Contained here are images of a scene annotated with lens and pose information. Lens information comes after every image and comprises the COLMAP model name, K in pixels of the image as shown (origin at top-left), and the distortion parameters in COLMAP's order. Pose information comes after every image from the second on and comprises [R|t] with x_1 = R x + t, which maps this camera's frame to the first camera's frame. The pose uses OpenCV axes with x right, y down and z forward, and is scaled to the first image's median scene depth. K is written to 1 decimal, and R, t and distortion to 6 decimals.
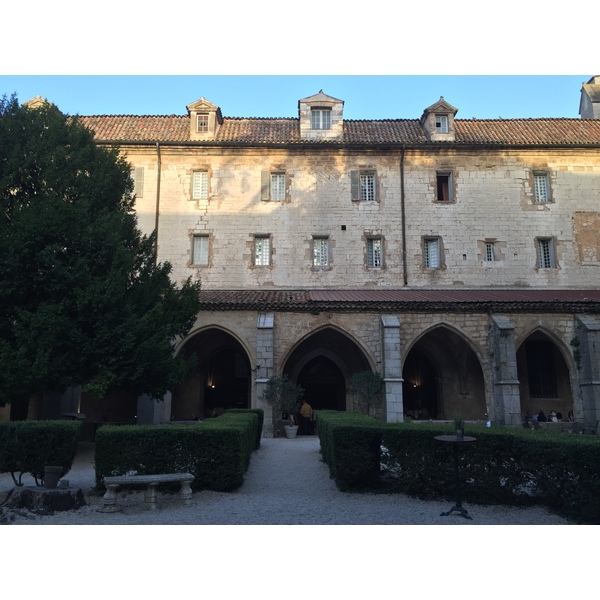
lens RADIAL K [[496.5, 0, 300.0], [0, 496.5, 300.0], [0, 0, 1]] dist [0.075698, -0.125797]
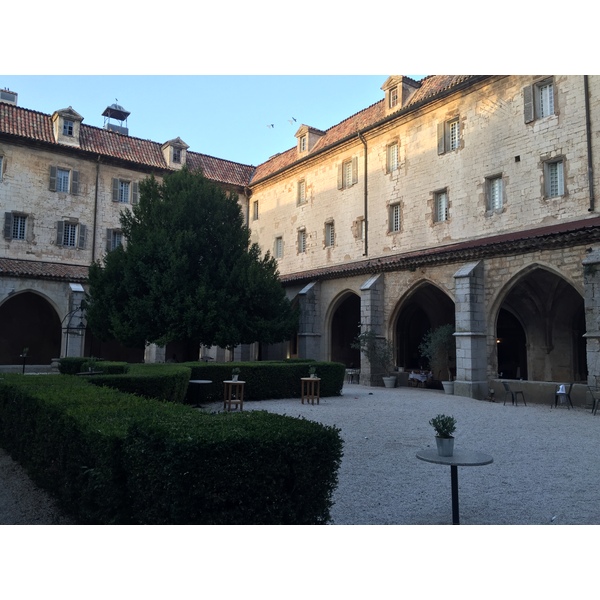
lens RADIAL K [[496.5, 0, 300.0], [0, 496.5, 300.0], [0, 0, 1]] dist [0.075698, -0.125797]
pose [[0.598384, -0.064728, -0.798591, 0.546903], [0.134411, 0.990715, 0.020414, 0.028113], [0.789855, -0.119555, 0.601528, 0.155889]]
